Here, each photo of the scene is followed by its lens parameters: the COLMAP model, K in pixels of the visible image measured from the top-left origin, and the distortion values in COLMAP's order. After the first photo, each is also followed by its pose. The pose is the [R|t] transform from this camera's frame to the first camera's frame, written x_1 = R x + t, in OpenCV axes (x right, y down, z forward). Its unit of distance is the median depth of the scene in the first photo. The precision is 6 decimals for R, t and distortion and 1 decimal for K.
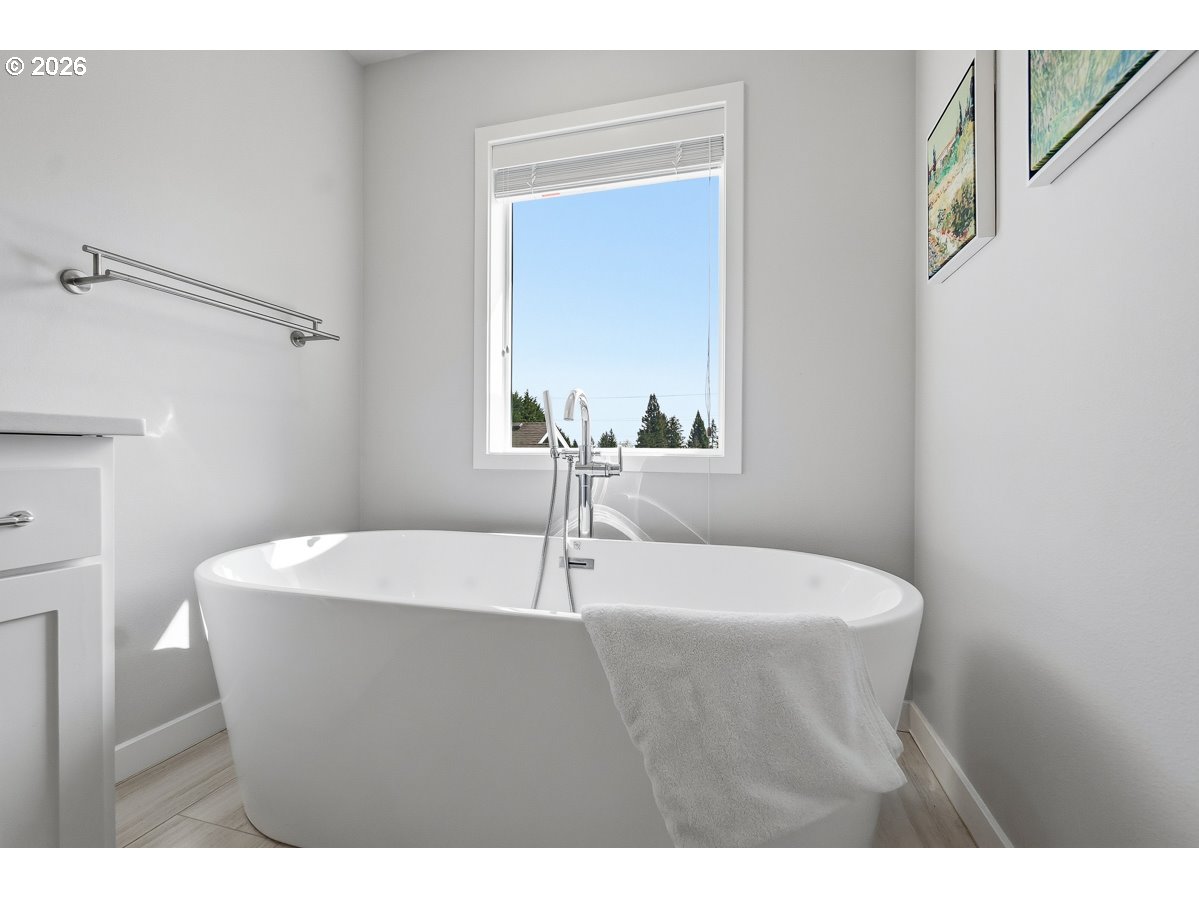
lens RADIAL K [[540.8, 0, 590.8], [0, 540.8, 446.7], [0, 0, 1]] dist [-0.016074, 0.008121]
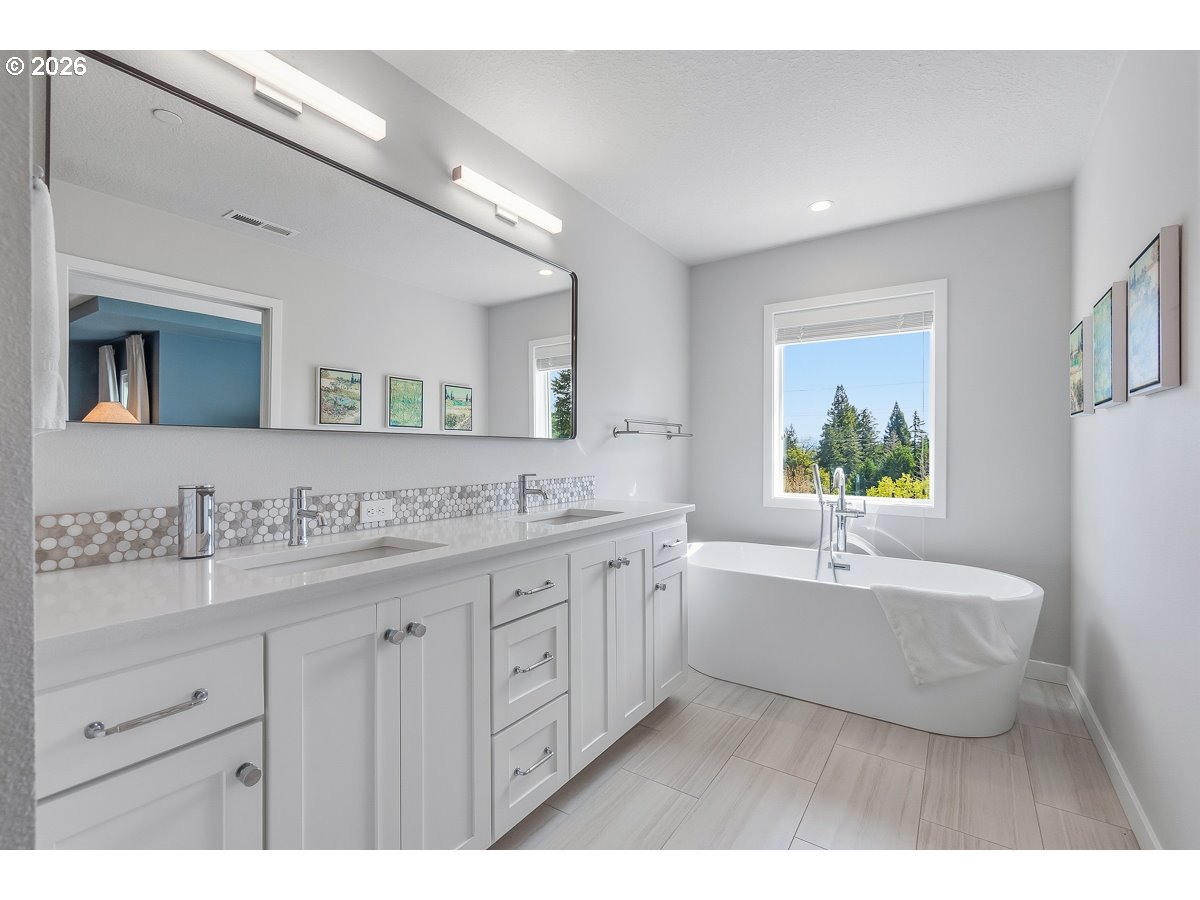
lens RADIAL K [[541.3, 0, 591.3], [0, 541.3, 447.2], [0, 0, 1]] dist [-0.016074, 0.008121]
pose [[0.949271, -0.003388, -0.314442, -0.235417], [0.004923, 0.999980, 0.004088, -0.183291], [0.314421, -0.005429, 0.949268, -0.913190]]
